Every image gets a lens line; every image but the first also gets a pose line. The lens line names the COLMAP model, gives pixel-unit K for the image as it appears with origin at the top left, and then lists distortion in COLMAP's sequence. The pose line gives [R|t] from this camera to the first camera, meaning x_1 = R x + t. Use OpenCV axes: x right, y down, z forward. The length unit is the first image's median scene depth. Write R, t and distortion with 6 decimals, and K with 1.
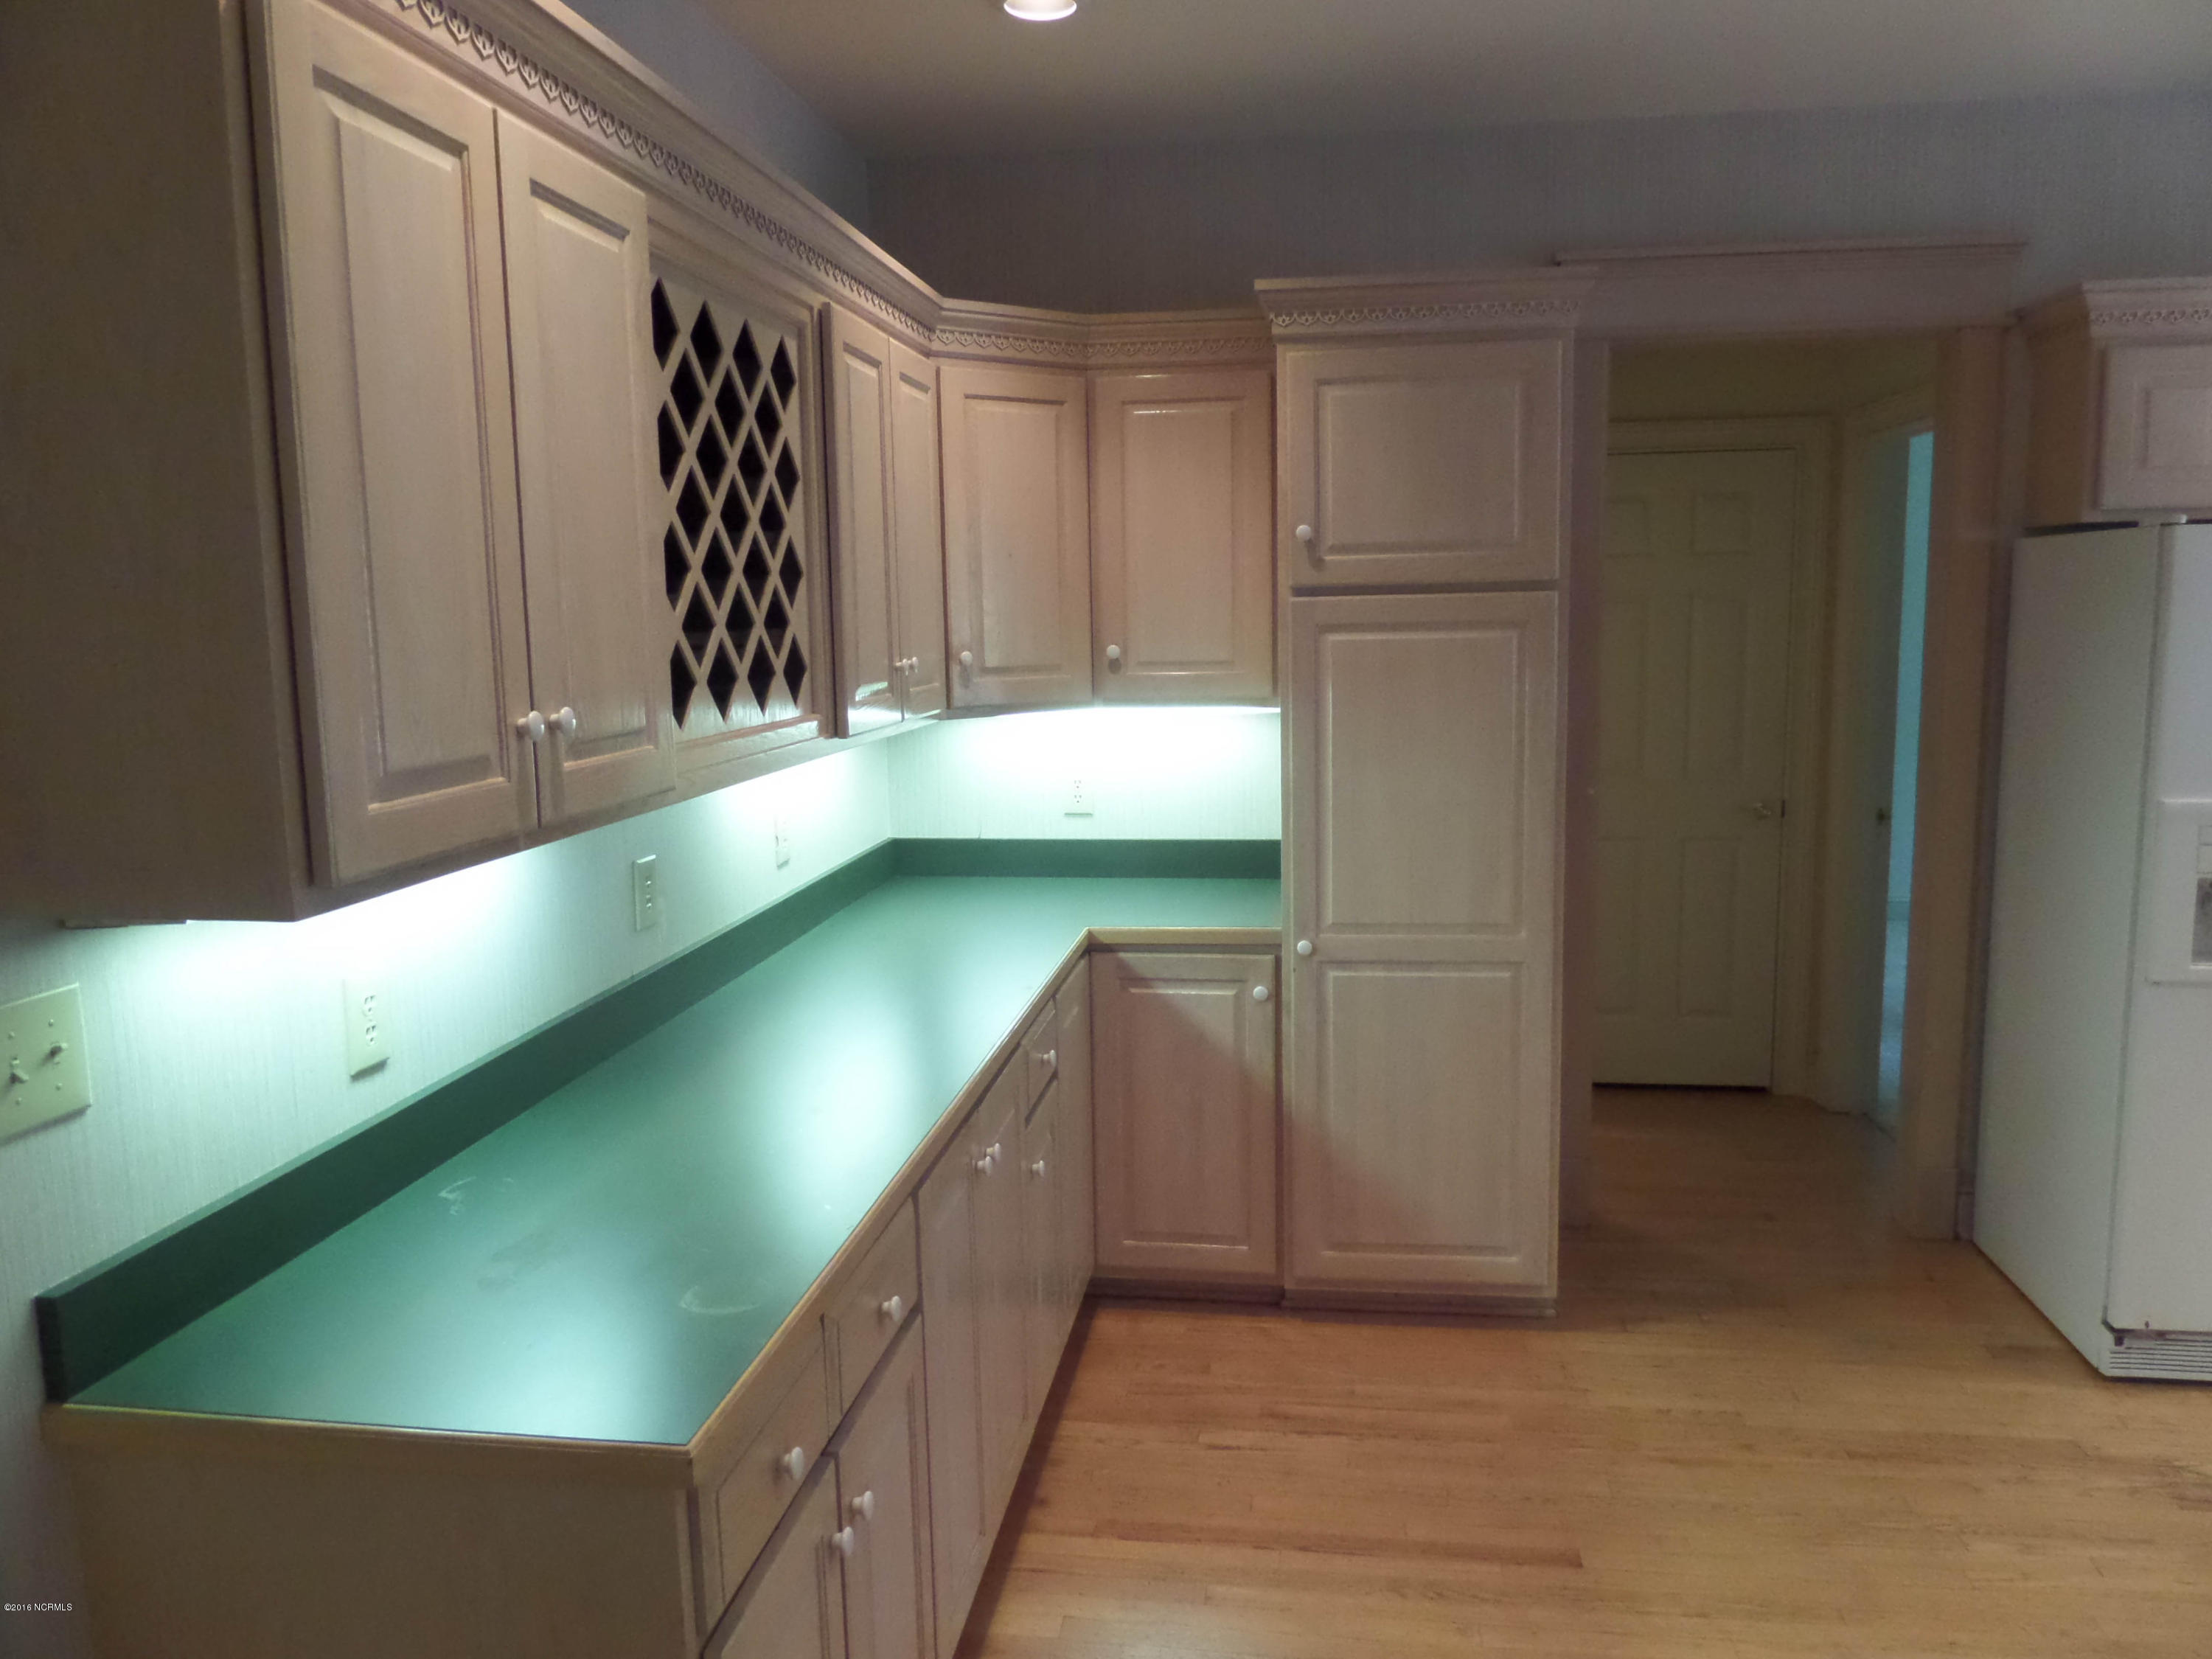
lens RADIAL K [[1602.5, 0, 1091.8], [0, 1602.5, 822.7], [0, 0, 1]] dist [-0.019982, -0.000161]
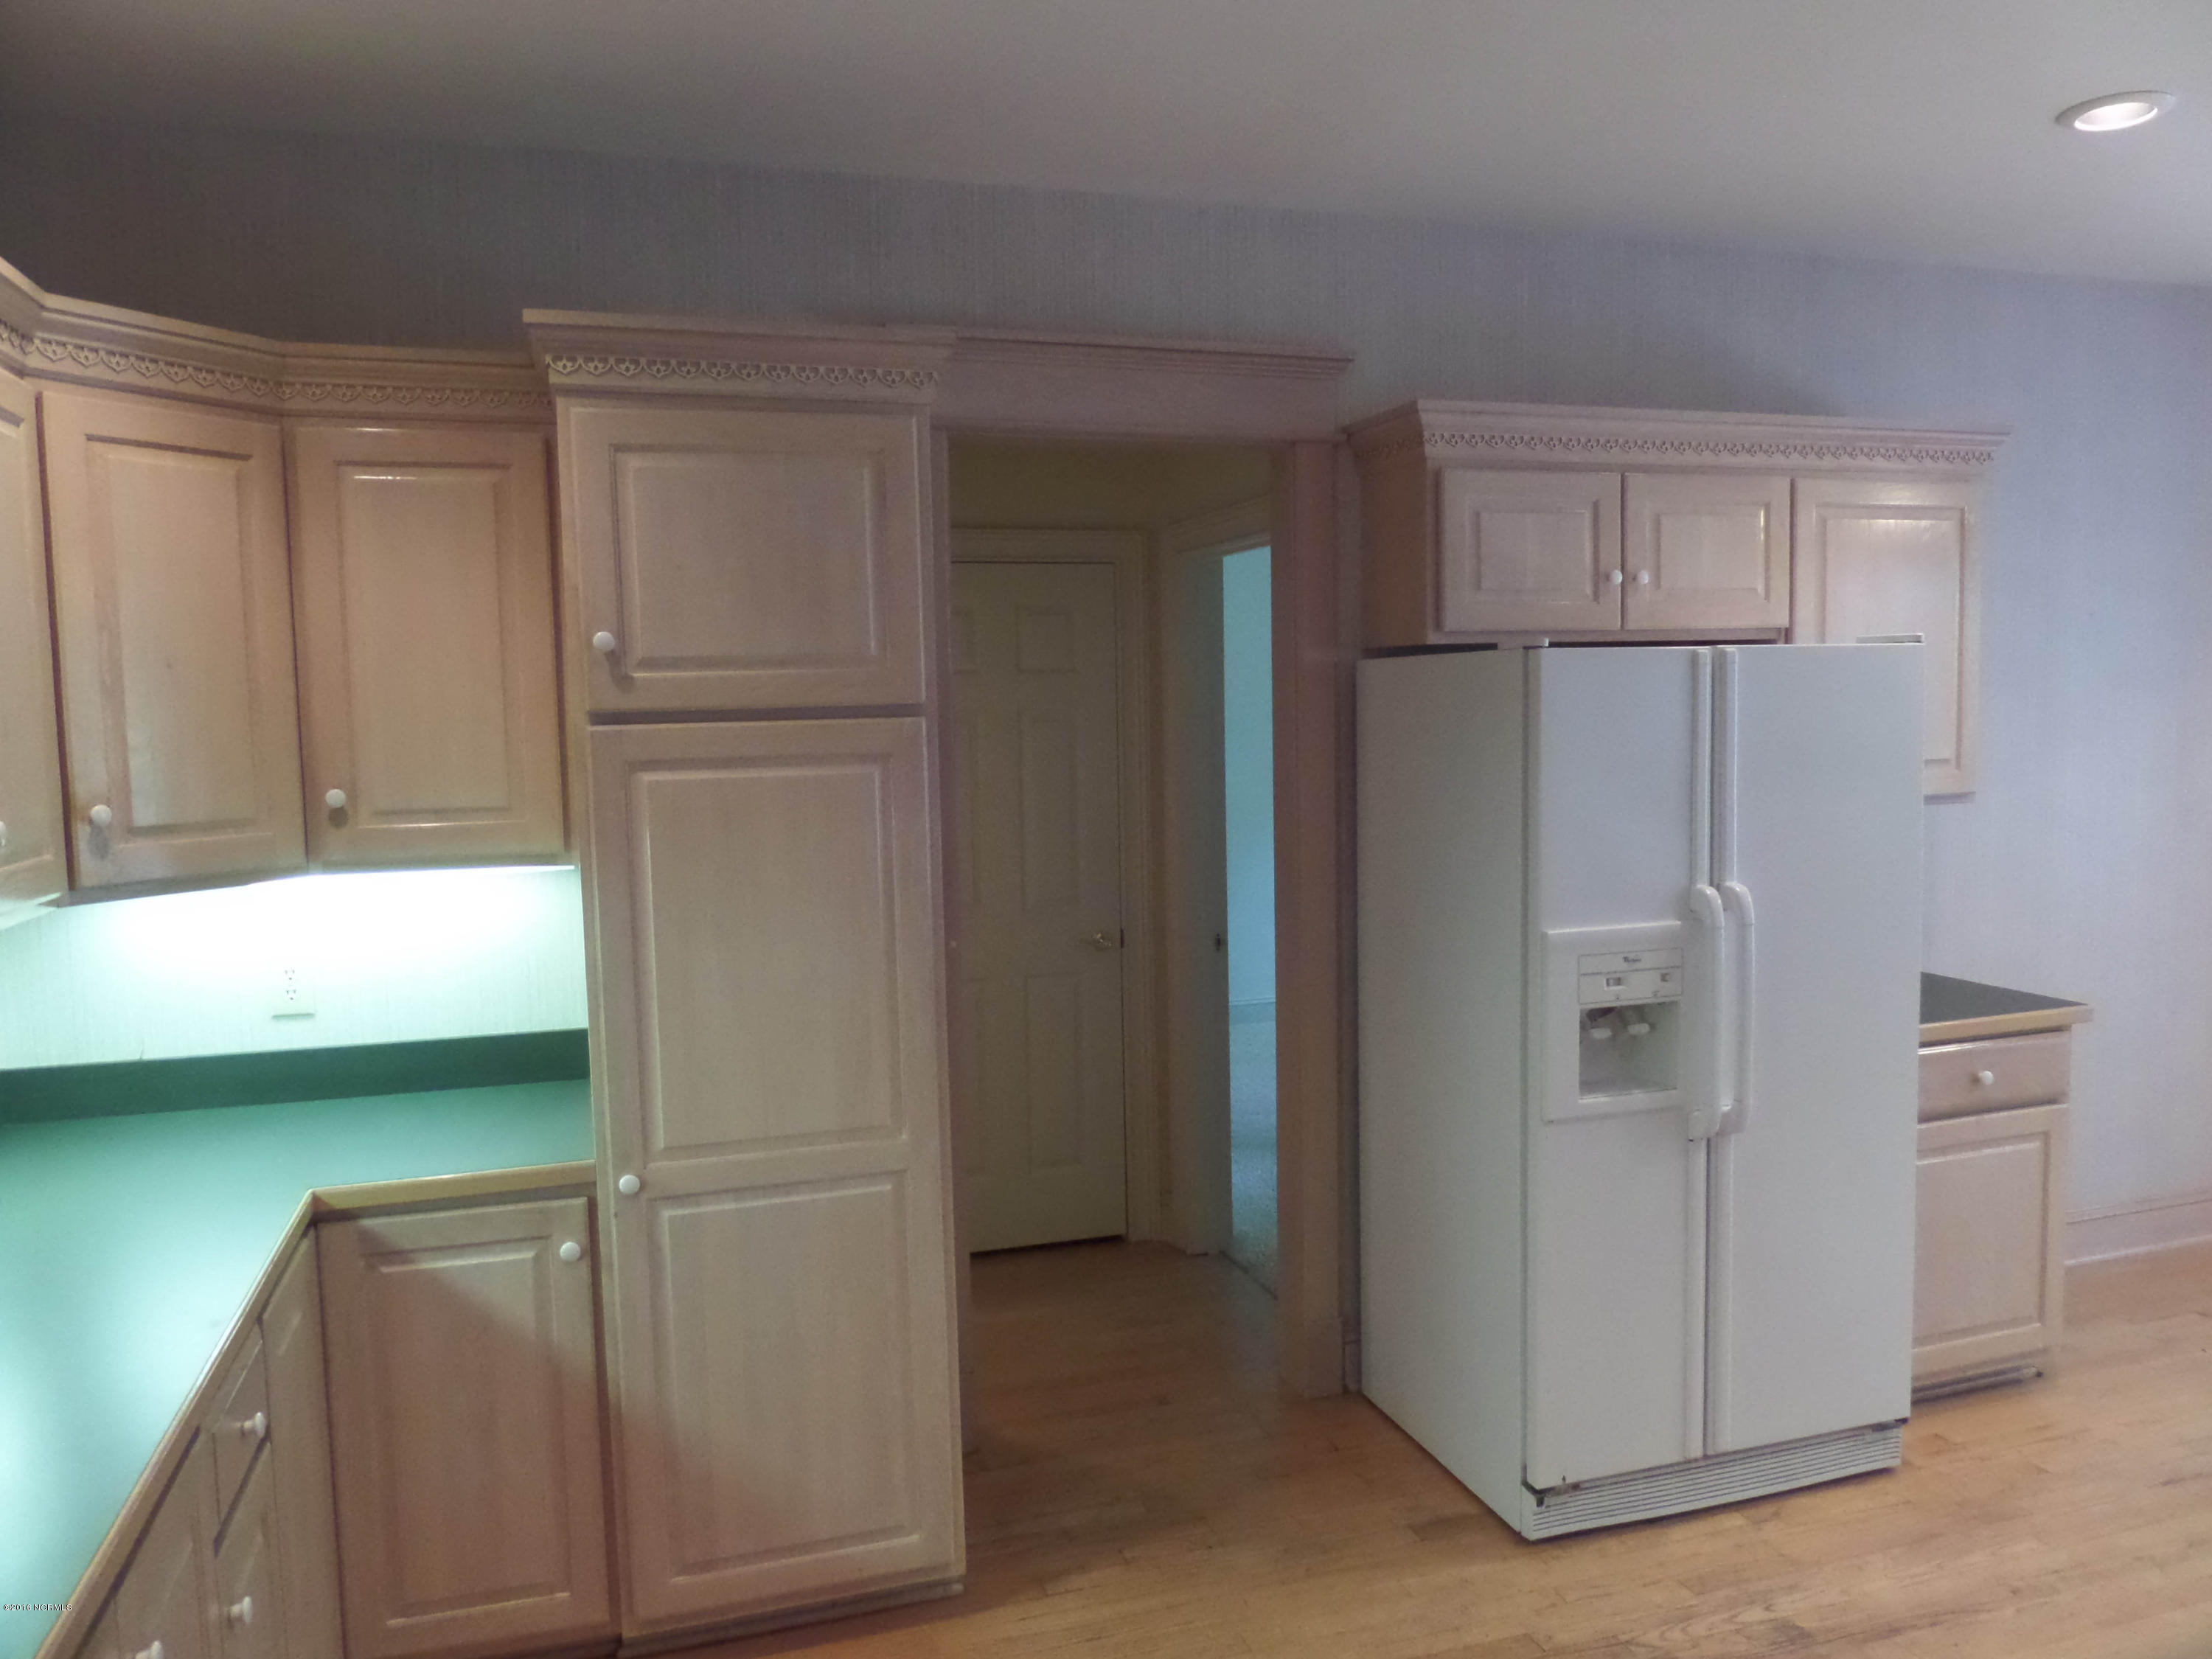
lens RADIAL K [[1602.5, 0, 1100.6], [0, 1602.5, 833.6], [0, 0, 1]] dist [-0.019982, -0.000161]
pose [[0.896739, -0.034336, 0.441225, 0.005128], [0.061288, 0.997014, -0.046972, -0.038602], [-0.438295, 0.069163, 0.896166, 0.213197]]
